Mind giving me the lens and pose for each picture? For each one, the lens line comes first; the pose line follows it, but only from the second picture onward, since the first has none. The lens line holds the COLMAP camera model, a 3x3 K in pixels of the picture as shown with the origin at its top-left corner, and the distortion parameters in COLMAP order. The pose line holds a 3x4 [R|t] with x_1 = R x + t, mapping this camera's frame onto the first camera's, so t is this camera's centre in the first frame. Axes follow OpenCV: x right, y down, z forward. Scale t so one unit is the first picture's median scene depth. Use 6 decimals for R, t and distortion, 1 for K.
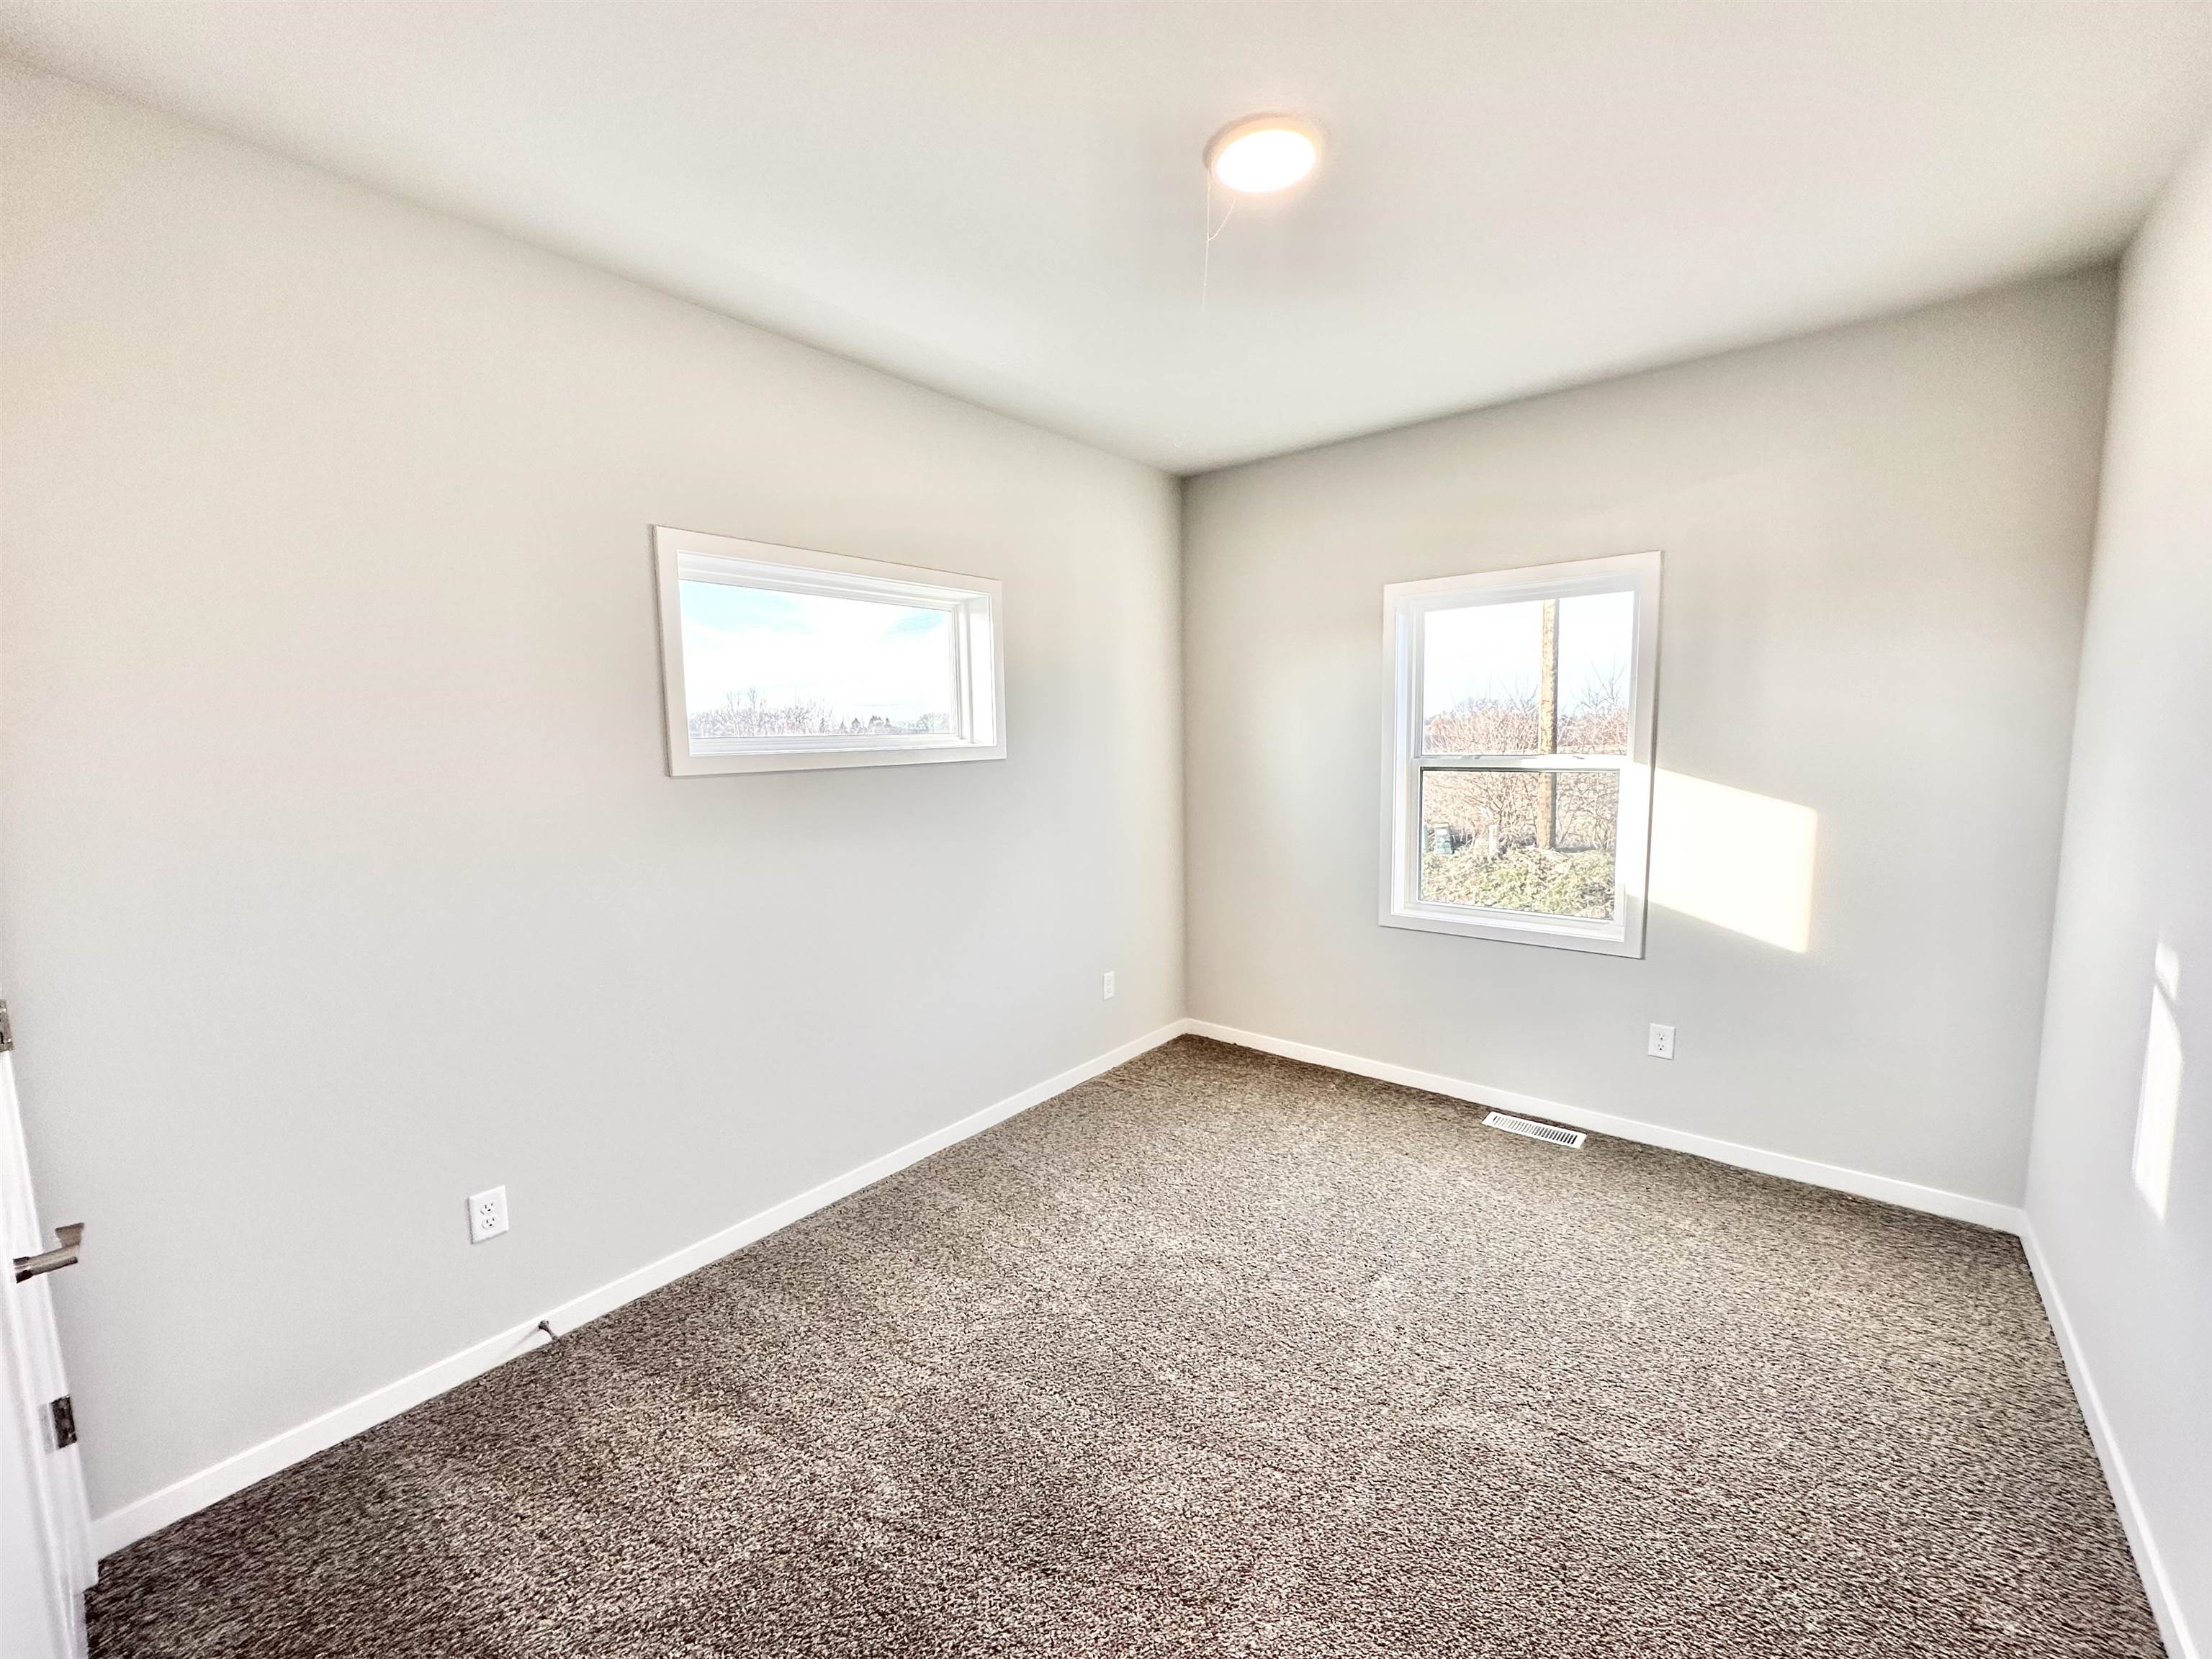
lens RADIAL K [[879.6, 0, 1113.0], [0, 879.6, 810.9], [0, 0, 1]] dist [-0.002455, 0.000478]
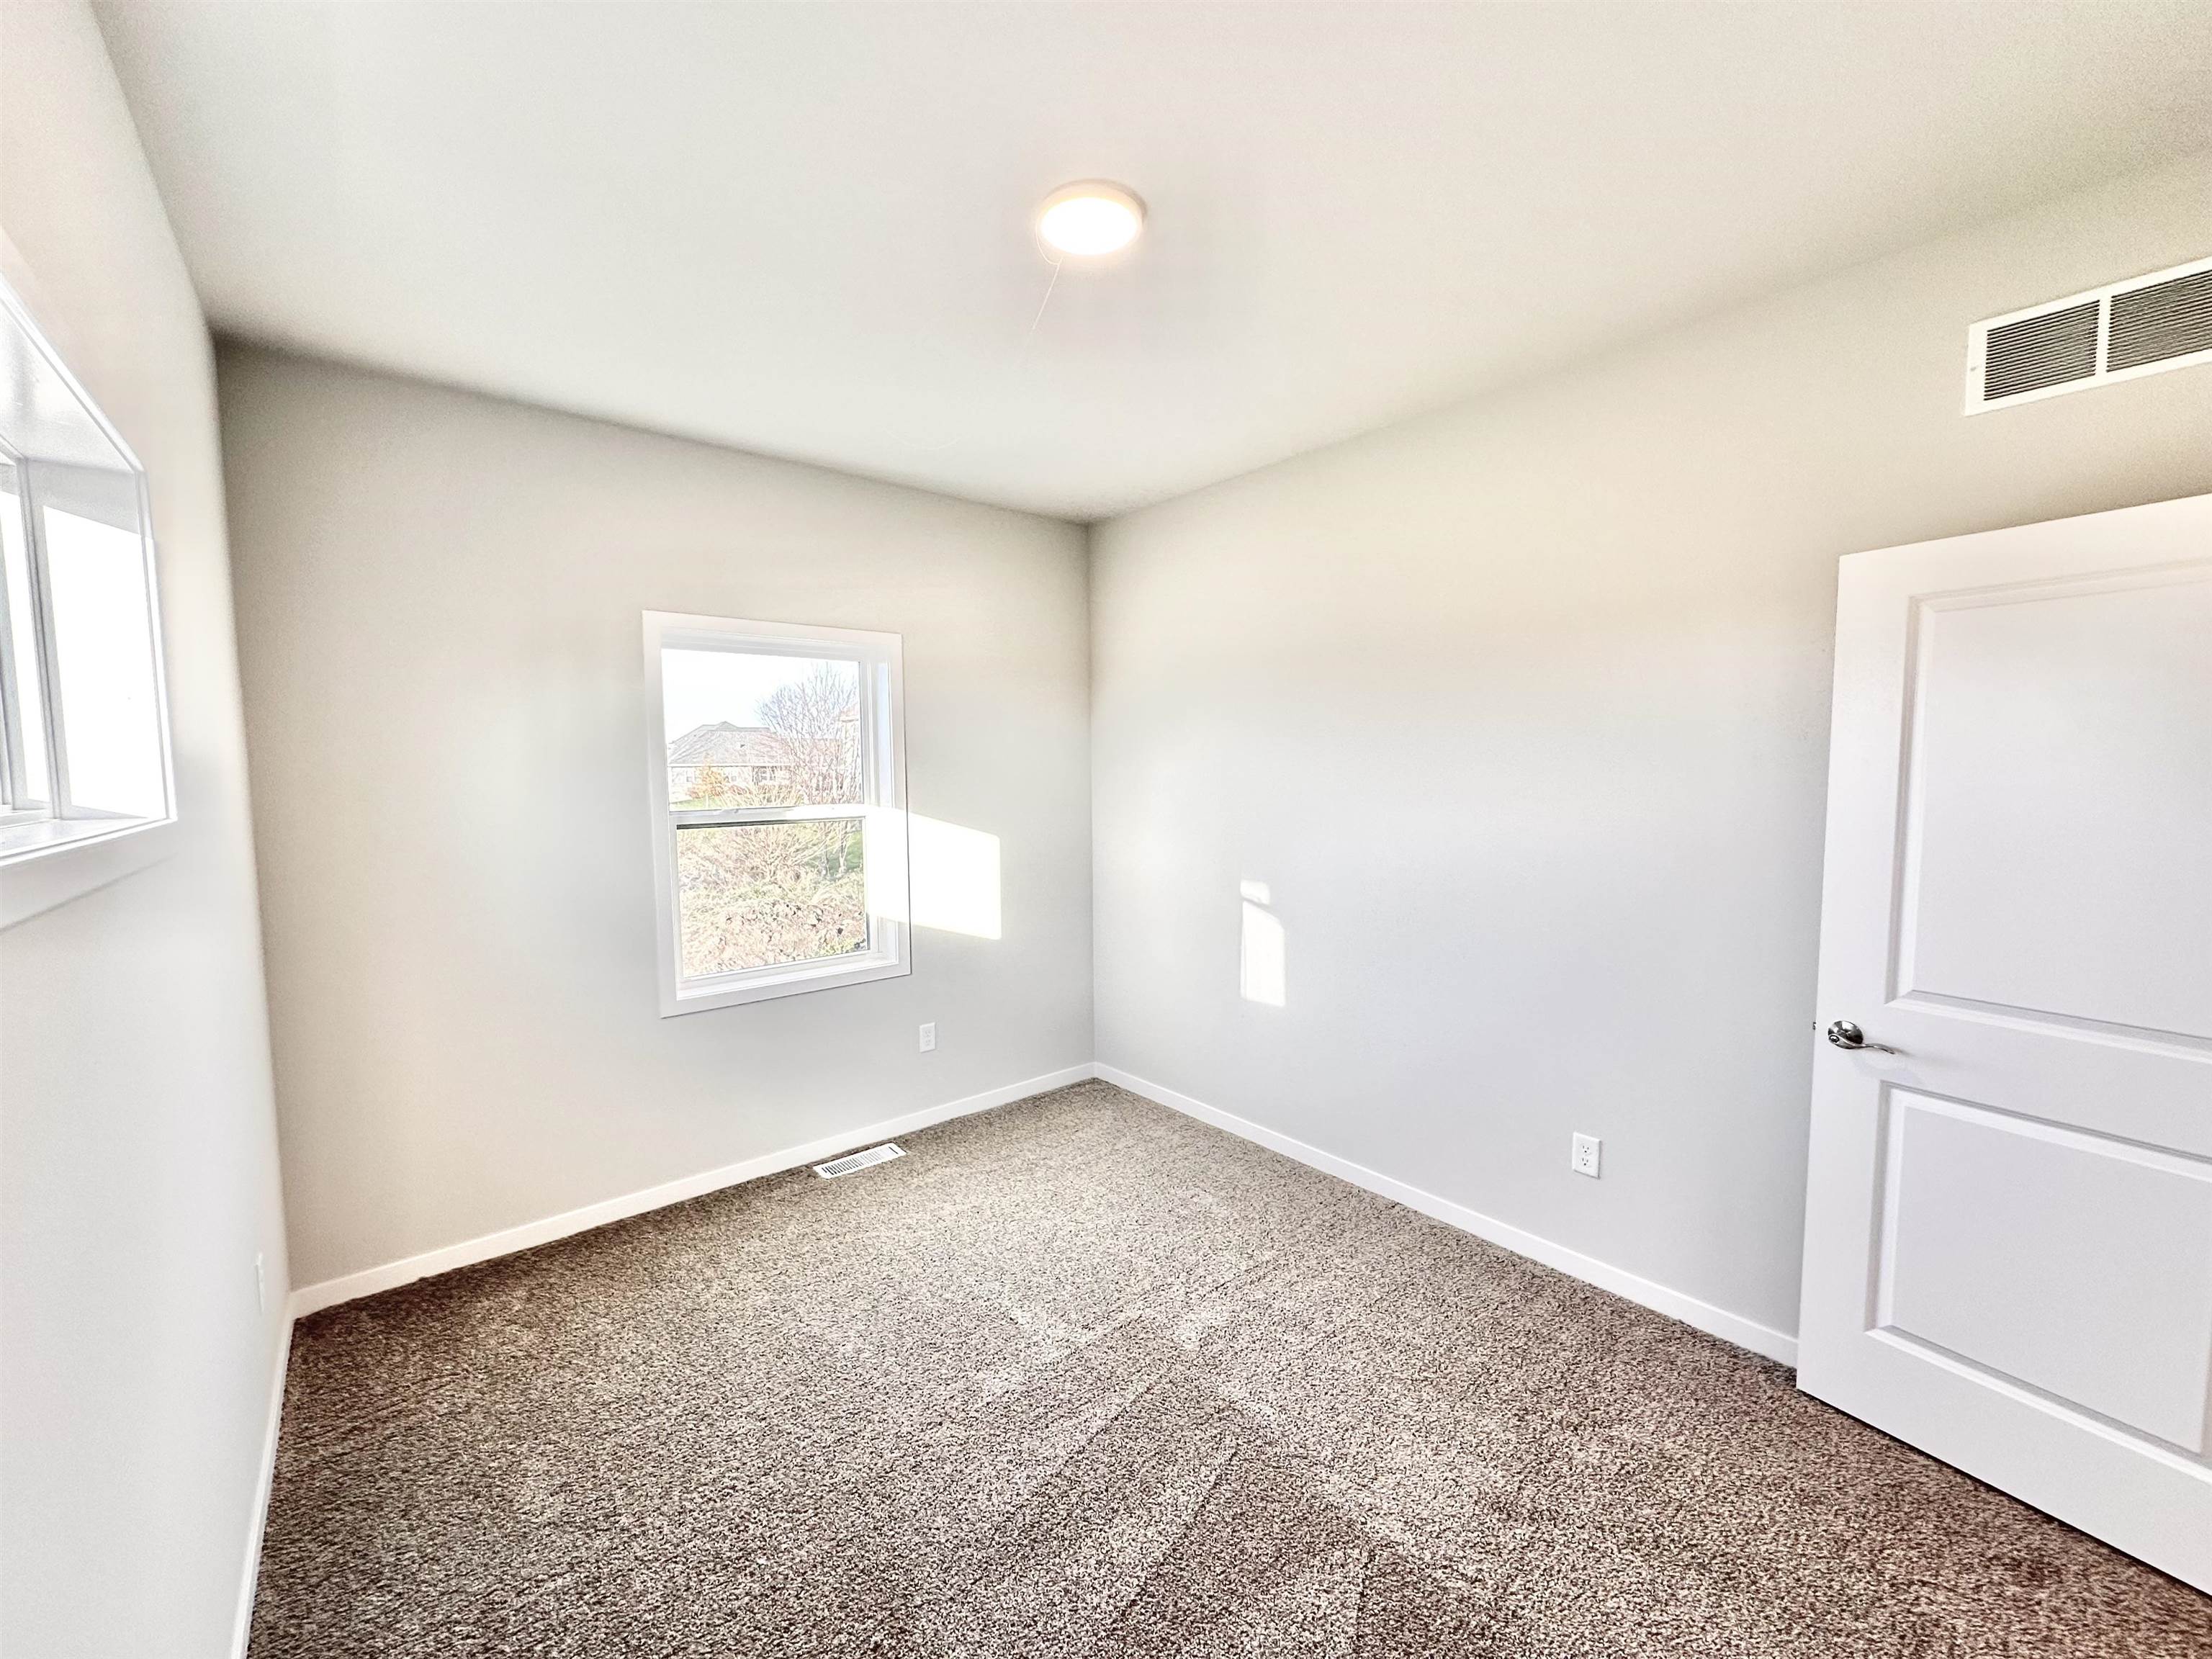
lens RADIAL K [[879.6, 0, 1073.4], [0, 879.6, 828.2], [0, 0, 1]] dist [-0.002455, 0.000478]
pose [[0.211676, -0.050137, 0.976053, -0.475307], [0.104557, 0.994114, 0.028390, -0.035497], [-0.971731, 0.096044, 0.215672, 0.491040]]
